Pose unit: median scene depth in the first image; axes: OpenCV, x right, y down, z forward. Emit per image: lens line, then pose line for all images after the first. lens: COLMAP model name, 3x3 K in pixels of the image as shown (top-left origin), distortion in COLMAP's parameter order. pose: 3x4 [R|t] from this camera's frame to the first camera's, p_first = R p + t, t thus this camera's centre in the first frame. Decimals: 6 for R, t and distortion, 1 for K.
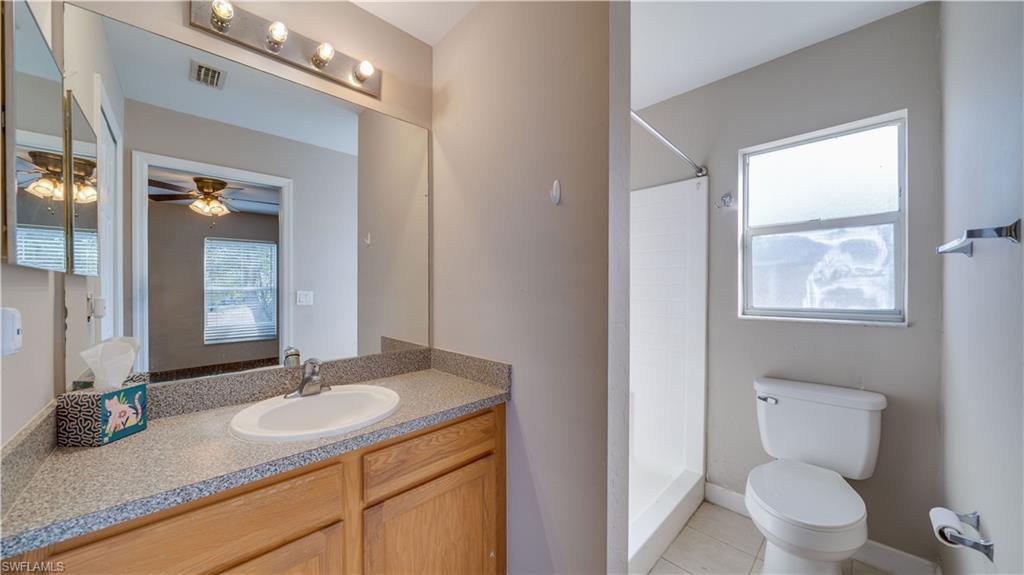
lens RADIAL K [[353.5, 0, 513.8], [0, 353.5, 287.4], [0, 0, 1]] dist [-0.002481, 0.000349]
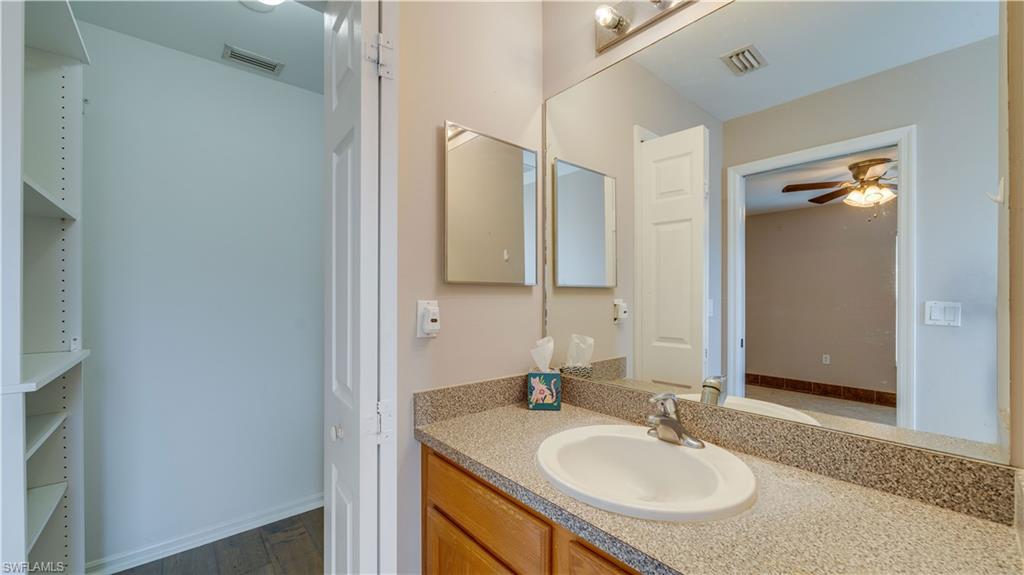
lens RADIAL K [[395.1, 0, 513.9], [0, 395.1, 295.3], [0, 0, 1]] dist [-0.002516, 0.000010]
pose [[-0.076096, 0.001199, -0.997100, 0.354209], [-0.001160, 0.999998, 0.001291, -0.003623], [0.997100, 0.001255, -0.076094, 0.961393]]
